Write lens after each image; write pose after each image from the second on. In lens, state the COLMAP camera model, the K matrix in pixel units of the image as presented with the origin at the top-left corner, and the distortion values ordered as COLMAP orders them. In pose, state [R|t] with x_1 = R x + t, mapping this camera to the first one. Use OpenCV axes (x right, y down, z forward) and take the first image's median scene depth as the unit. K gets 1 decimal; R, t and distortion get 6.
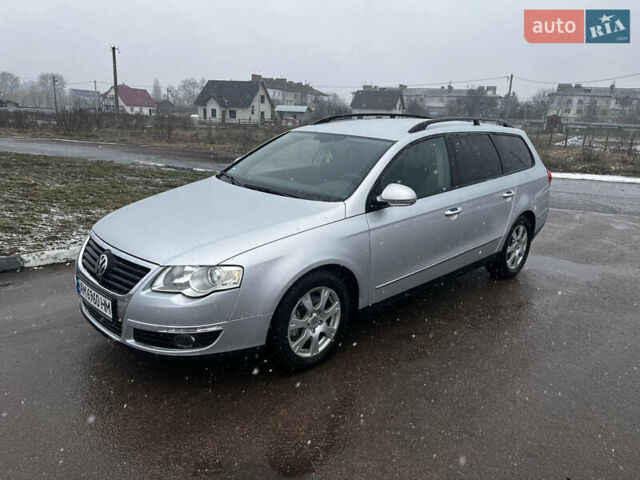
lens RADIAL K [[483.2, 0, 320.0], [0, 483.2, 240.0], [0, 0, 1]] dist [0.069177, -0.067496]
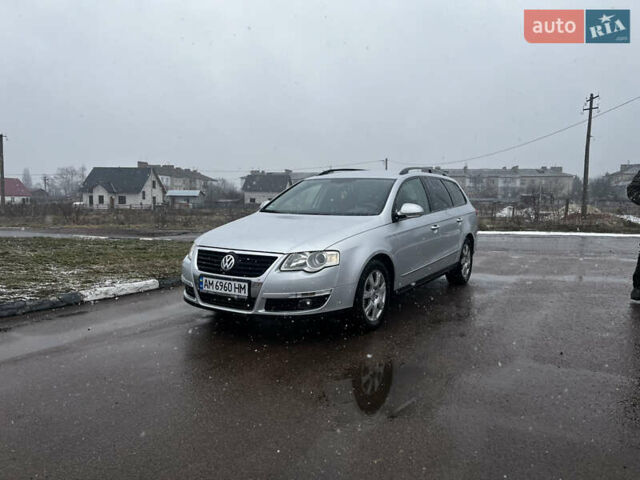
lens RADIAL K [[483.2, 0, 320.0], [0, 483.2, 240.0], [0, 0, 1]] dist [0.069177, -0.067496]
pose [[0.972500, -0.052229, 0.226973, -0.287932], [0.089186, 0.983761, -0.155758, 0.129119], [-0.215152, 0.171718, 0.961365, -0.220737]]
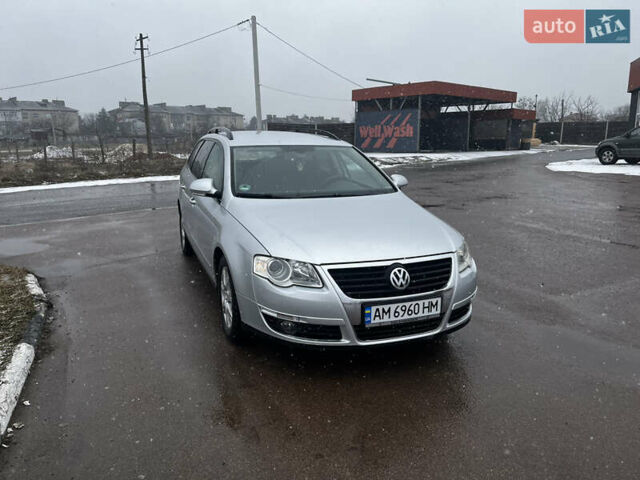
lens RADIAL K [[483.2, 0, 320.0], [0, 483.2, 240.0], [0, 0, 1]] dist [0.069177, -0.067496]
pose [[0.390159, -0.232783, 0.890836, -0.813031], [0.251235, 0.957715, 0.140226, -0.124066], [-0.885809, 0.169099, 0.432144, 0.397592]]
